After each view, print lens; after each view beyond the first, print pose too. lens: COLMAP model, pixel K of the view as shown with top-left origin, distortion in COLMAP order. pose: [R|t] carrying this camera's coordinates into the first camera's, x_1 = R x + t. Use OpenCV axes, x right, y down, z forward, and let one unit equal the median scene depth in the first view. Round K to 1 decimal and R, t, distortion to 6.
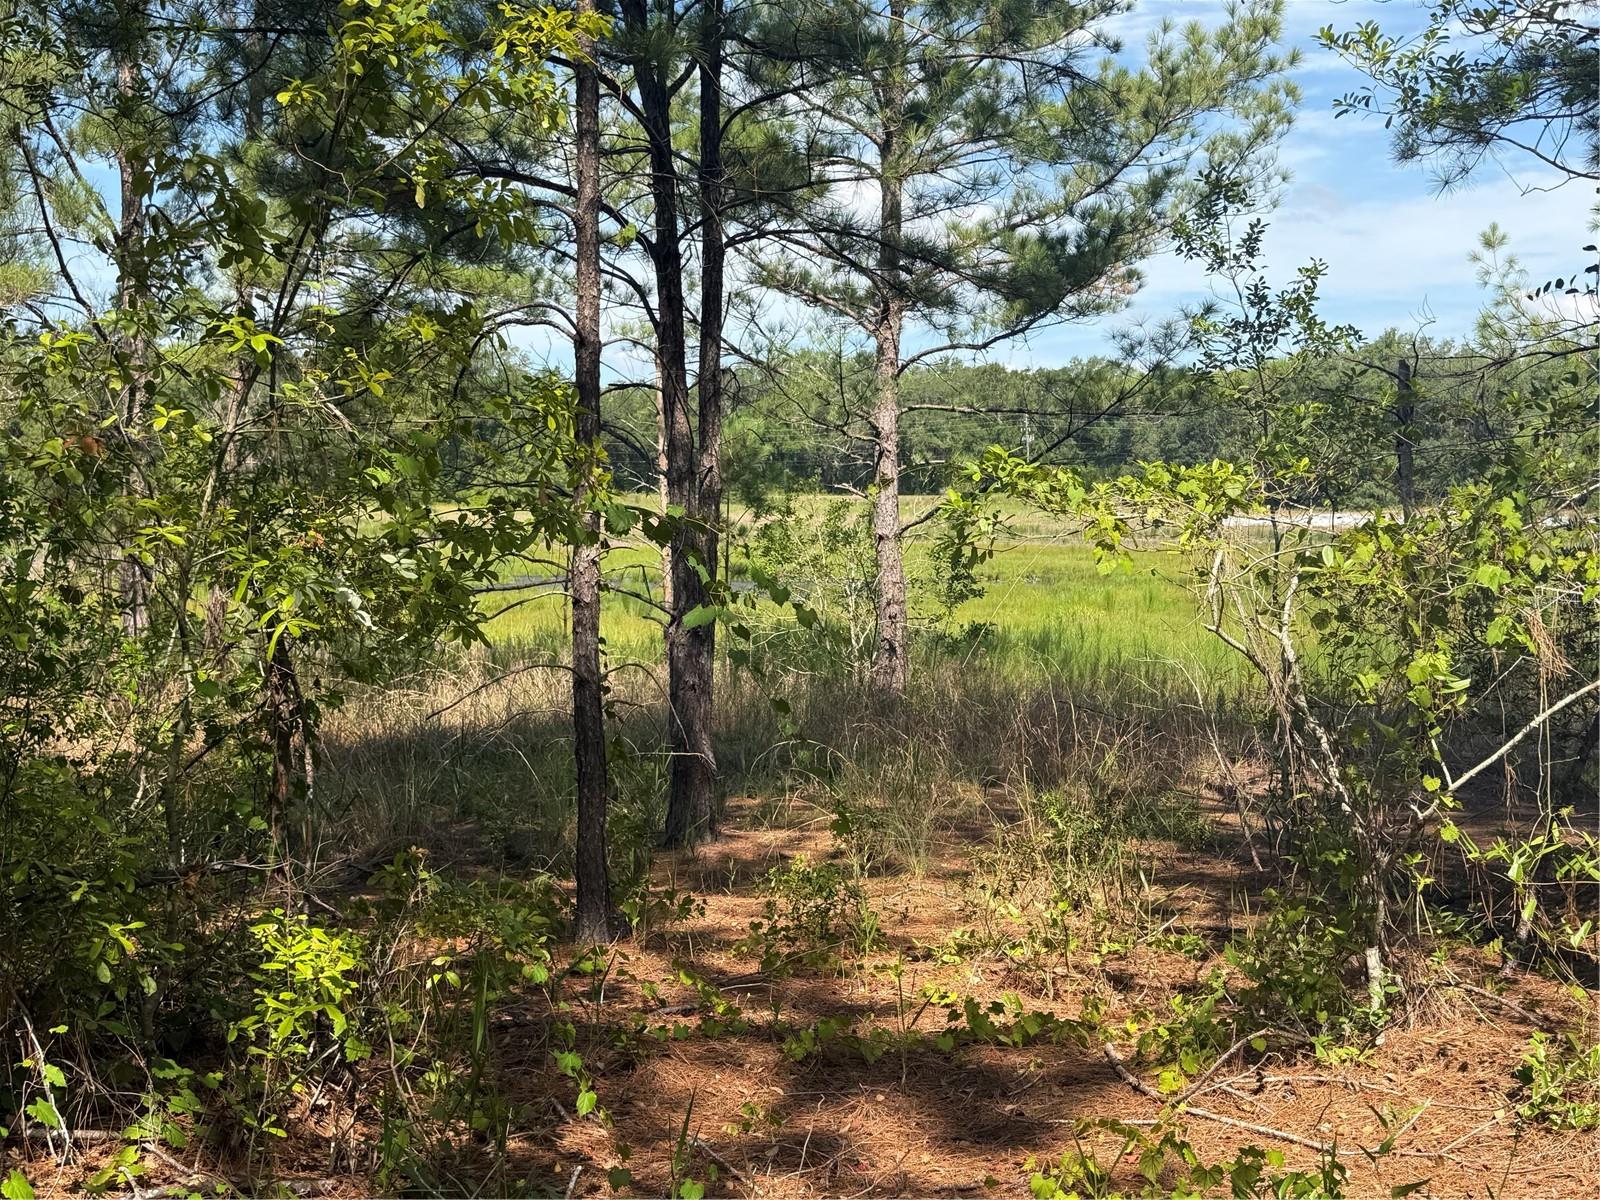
lens RADIAL K [[1718.7, 0, 799.6], [0, 1718.7, 596.5], [0, 0, 1]] dist [0.028141, 0.000000]
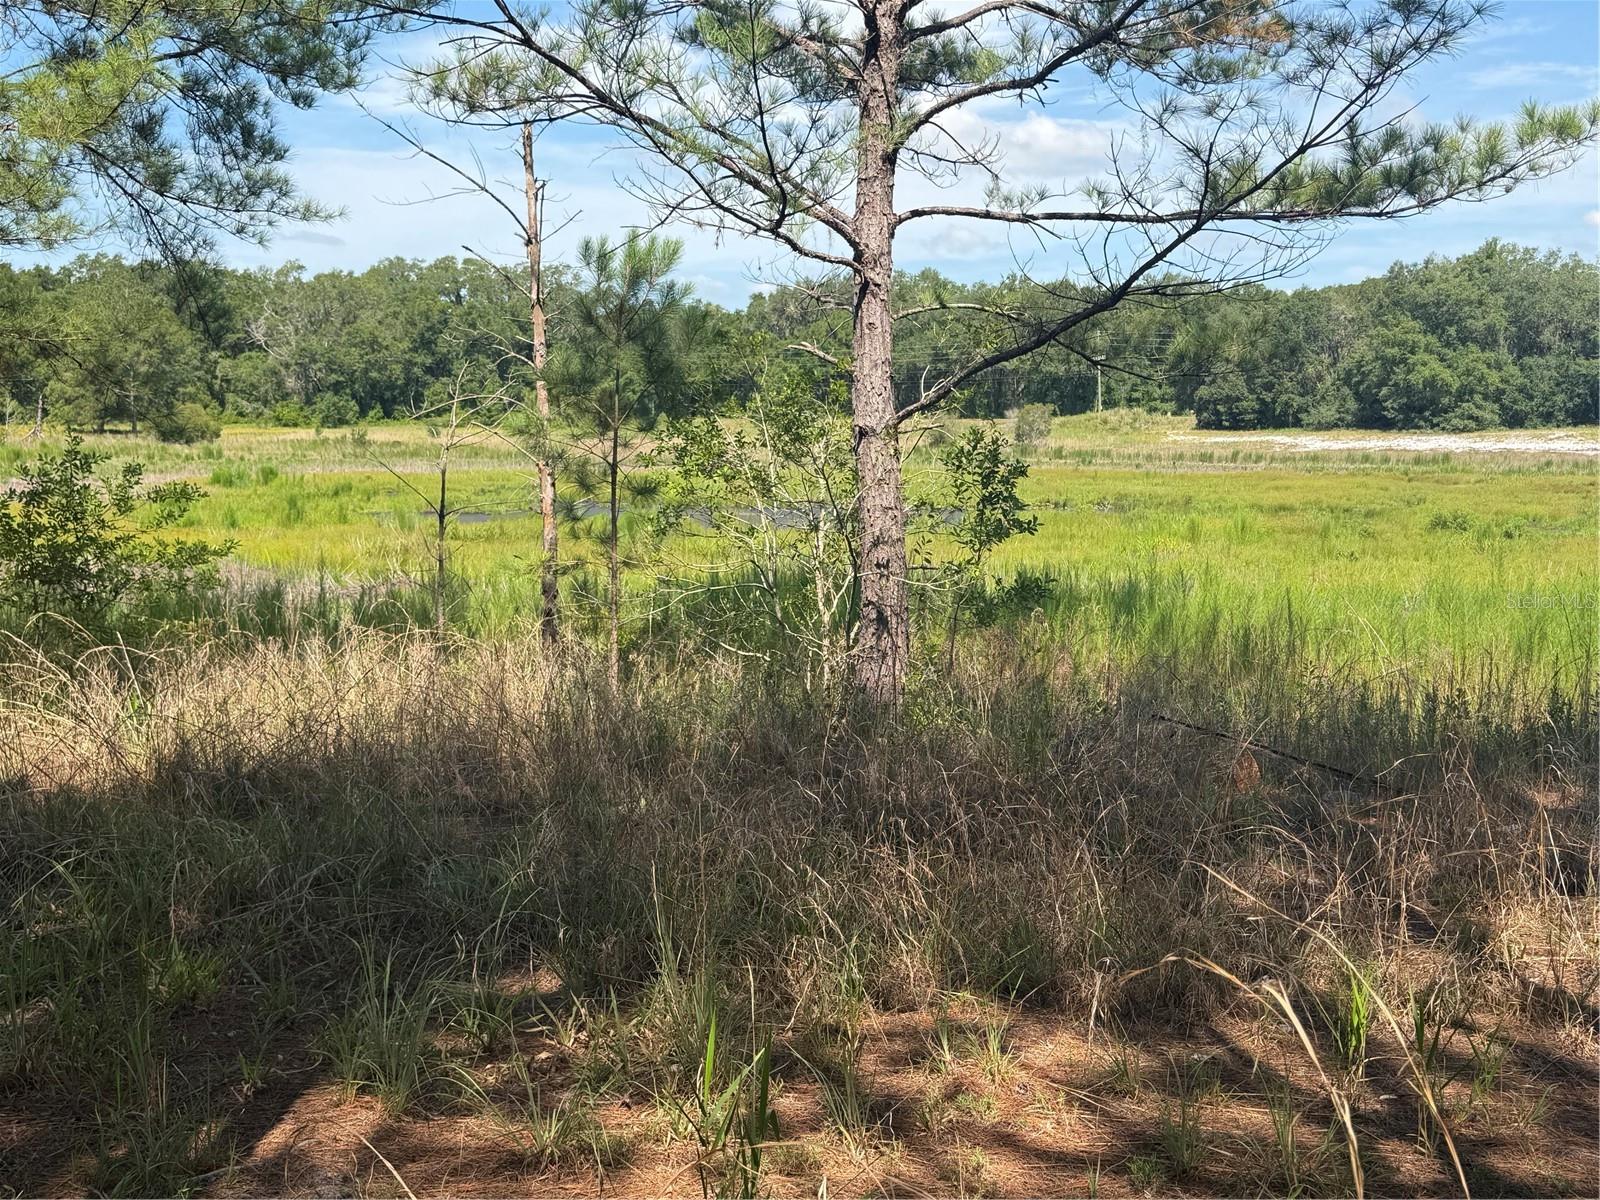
lens RADIAL K [[1718.7, 0, 798.8], [0, 1718.7, 604.3], [0, 0, 1]] dist [0.028141, 0.000000]
pose [[0.999246, 0.005442, -0.038435, 0.047854], [-0.003621, 0.998875, 0.047285, -0.002803], [0.038649, -0.047110, 0.998142, 0.400300]]
